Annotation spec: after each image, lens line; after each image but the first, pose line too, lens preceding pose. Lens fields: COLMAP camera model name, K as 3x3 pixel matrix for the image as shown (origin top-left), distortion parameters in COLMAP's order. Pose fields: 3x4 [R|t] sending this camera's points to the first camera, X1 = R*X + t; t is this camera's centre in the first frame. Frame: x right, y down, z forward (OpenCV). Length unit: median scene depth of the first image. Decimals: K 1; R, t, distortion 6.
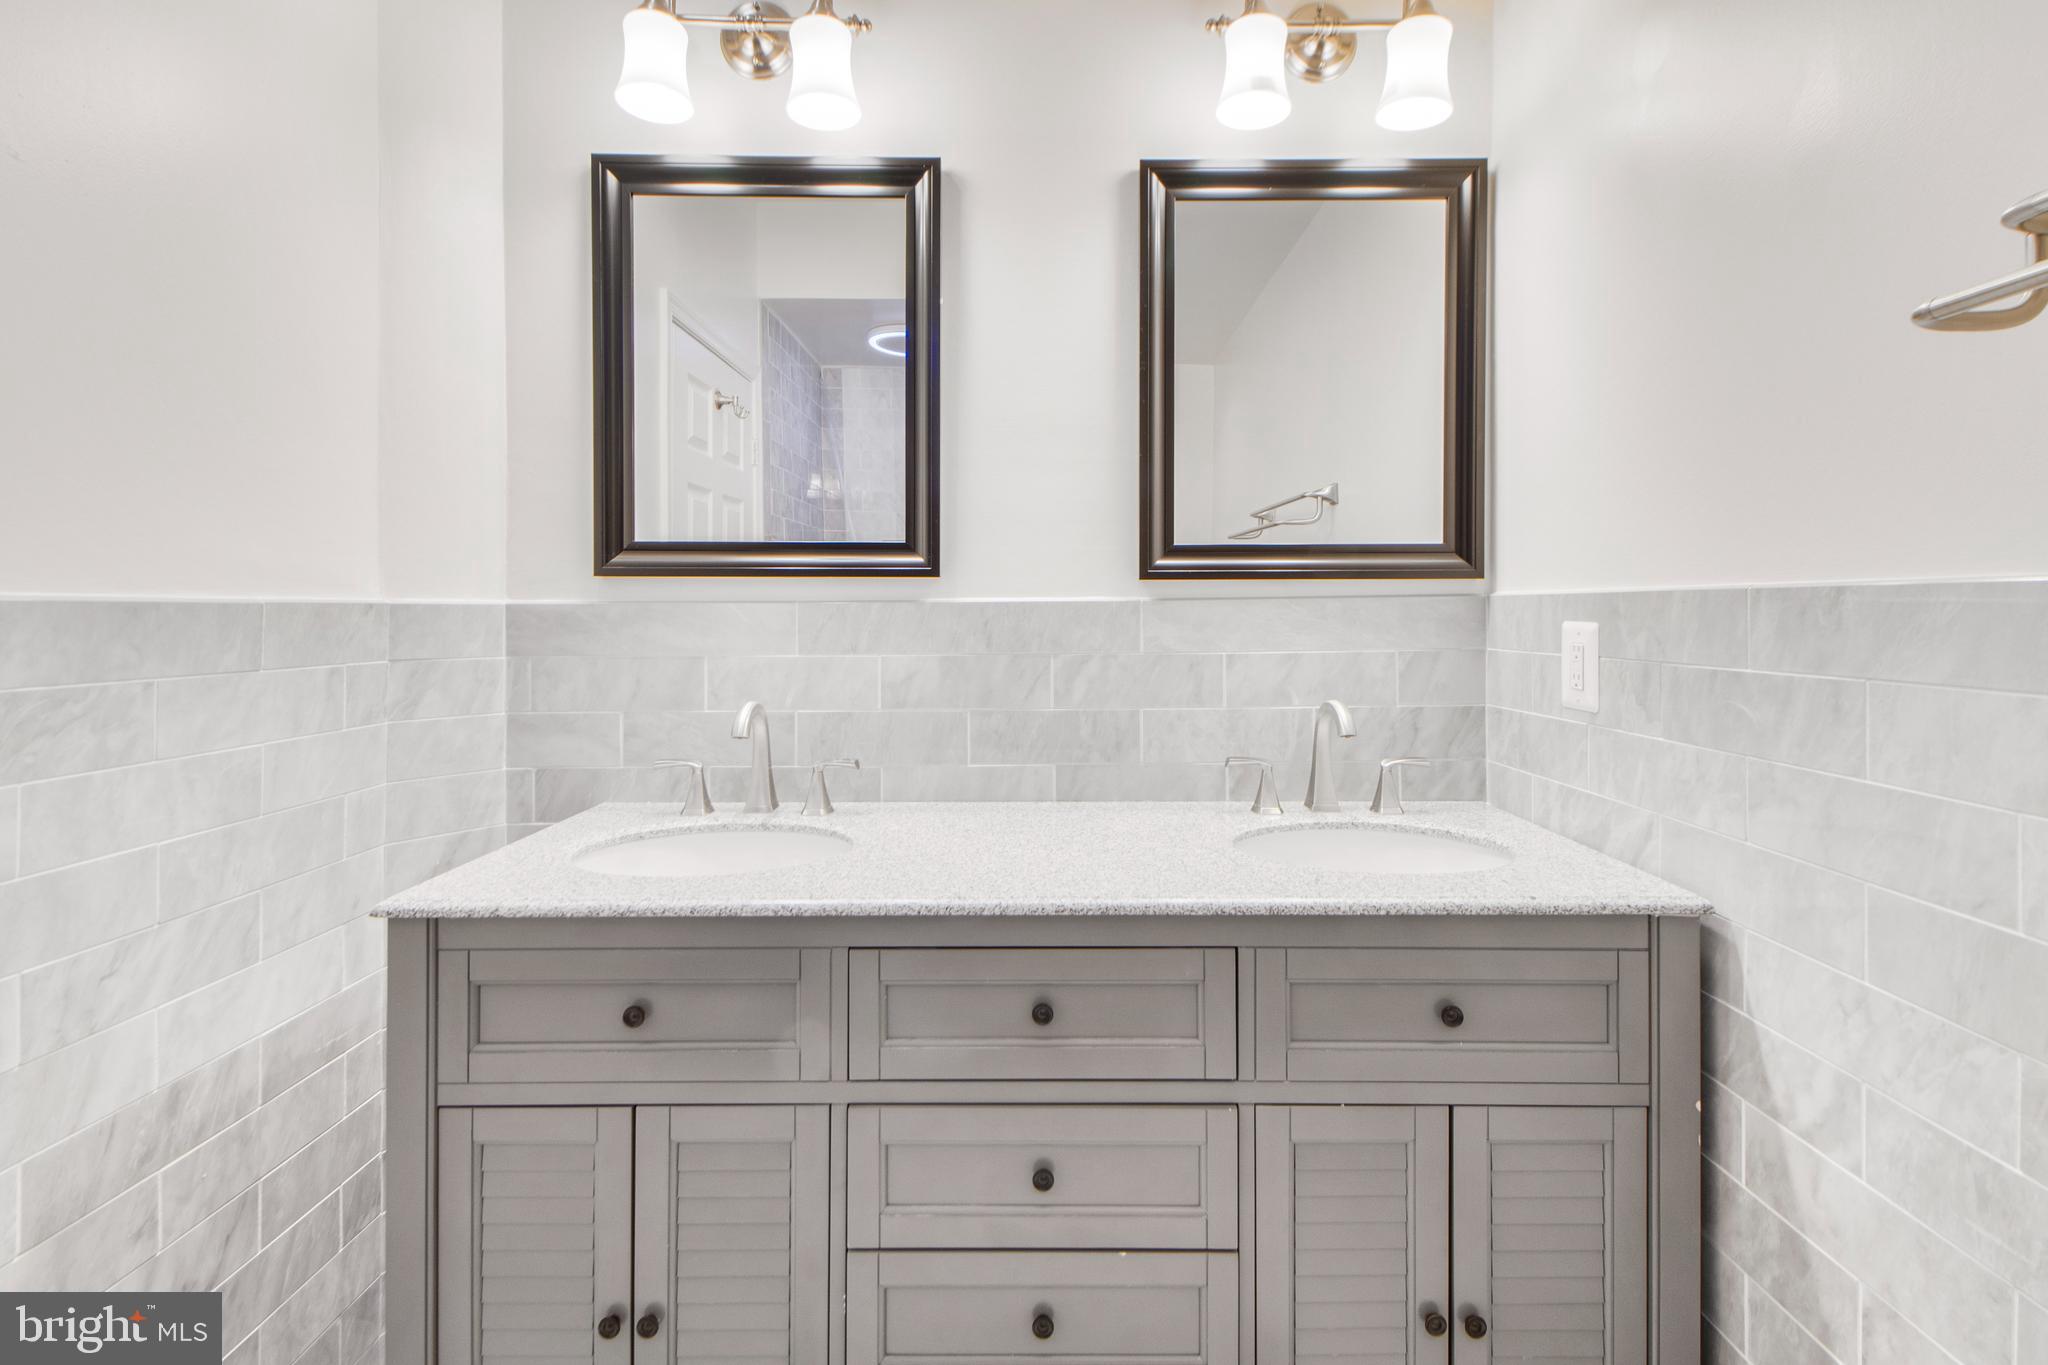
lens RADIAL K [[953.2, 0, 1027.8], [0, 953.2, 602.6], [0, 0, 1]] dist [0.001643, -0.000955]
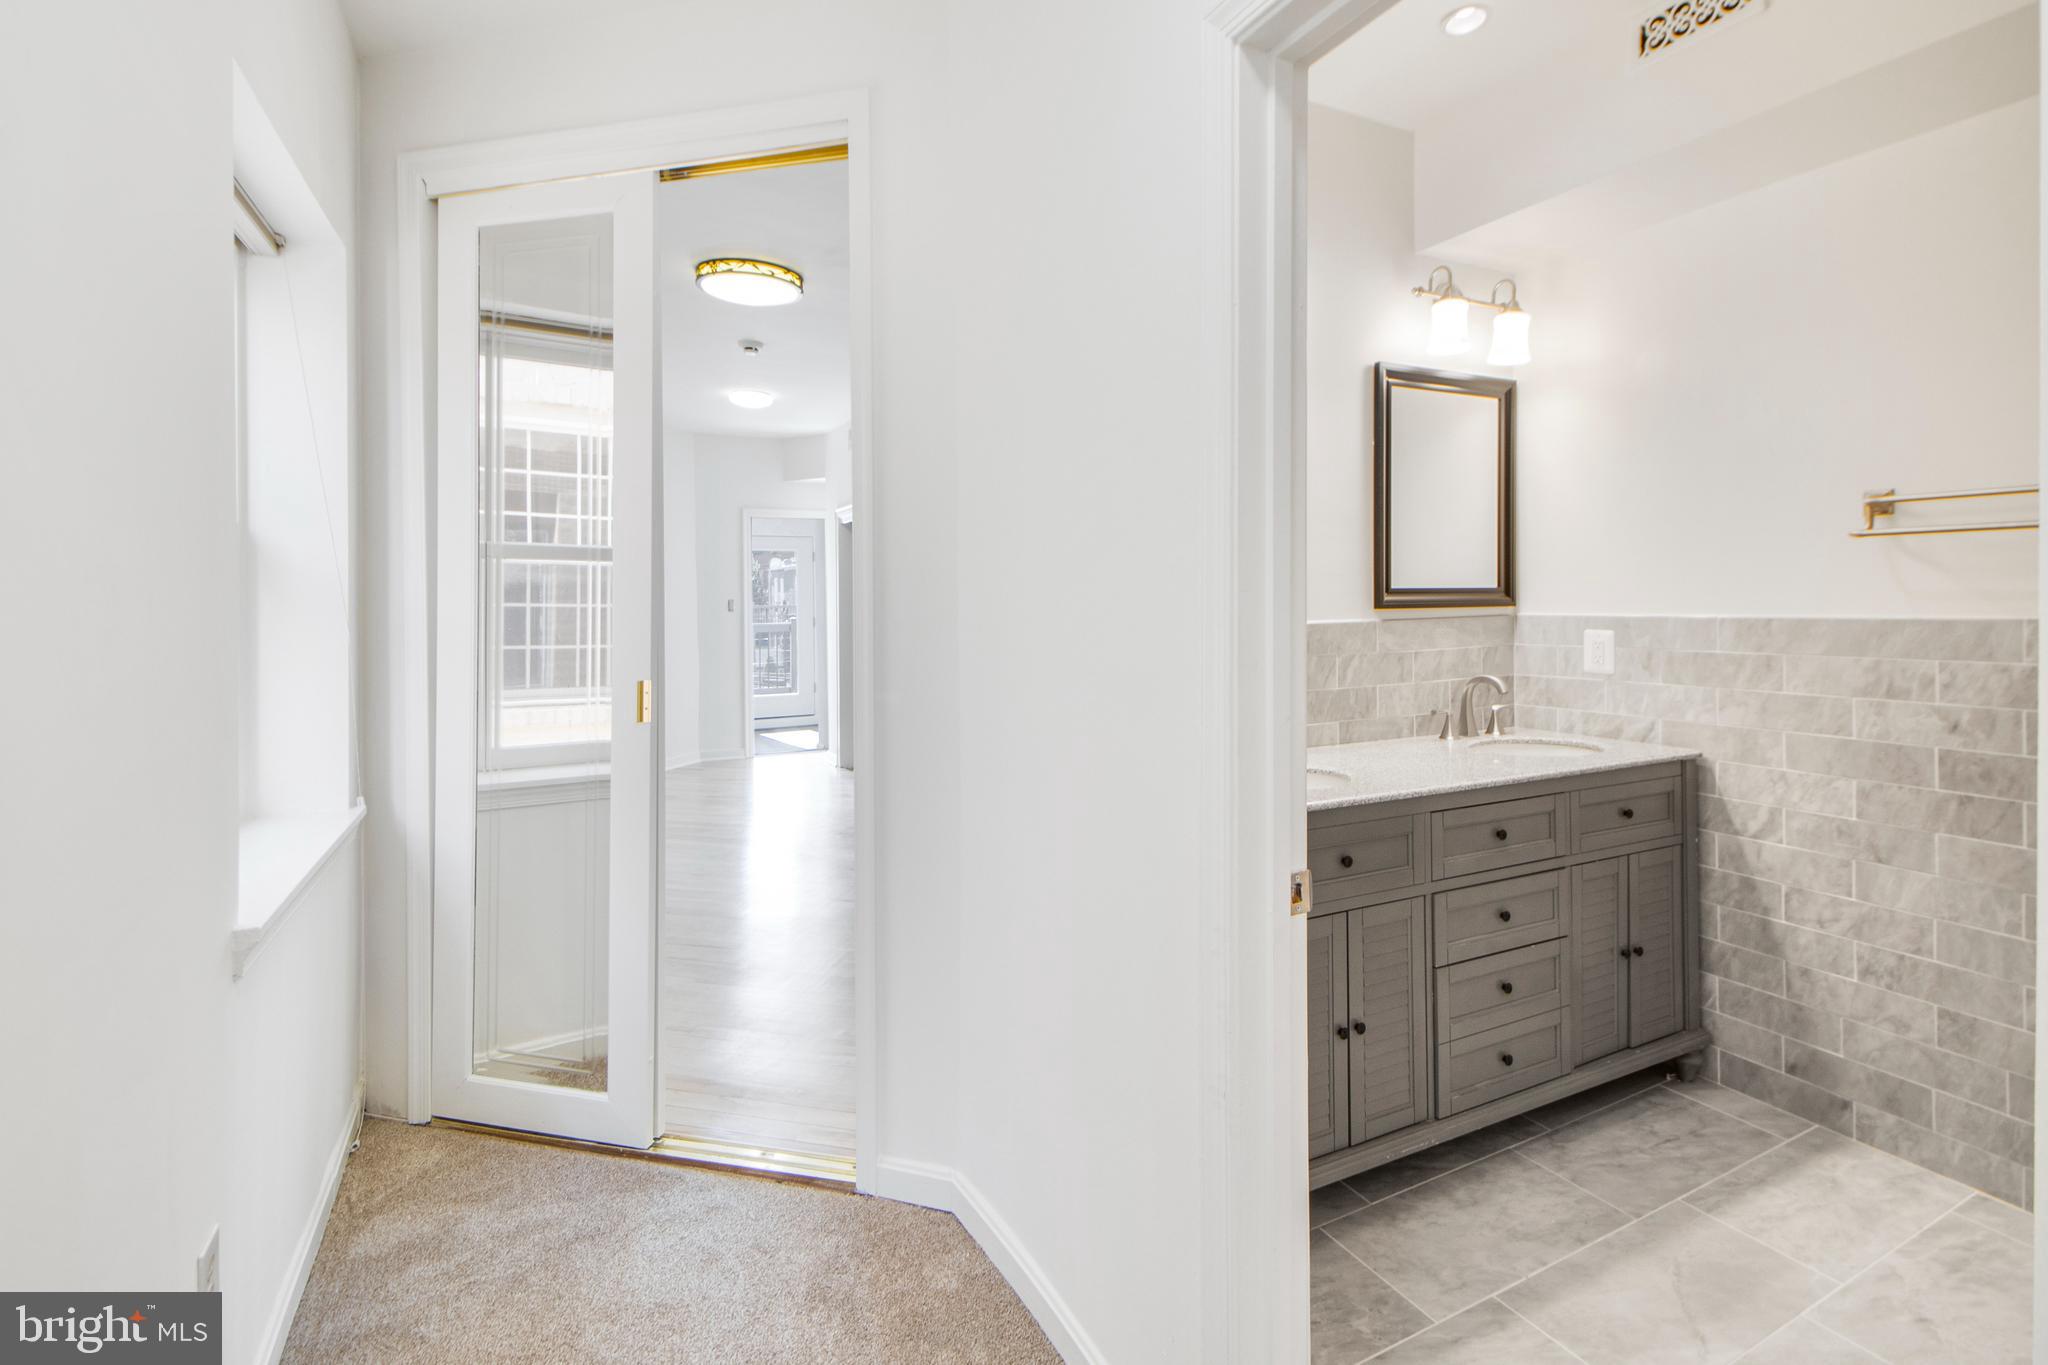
lens RADIAL K [[950.7, 0, 1023.7], [0, 950.7, 589.9], [0, 0, 1]] dist [0.001867, 0.000518]
pose [[0.896678, -0.003117, 0.442673, -1.759376], [0.005737, 0.999973, -0.004581, -0.079493], [-0.442646, 0.006647, 0.896672, -0.350814]]
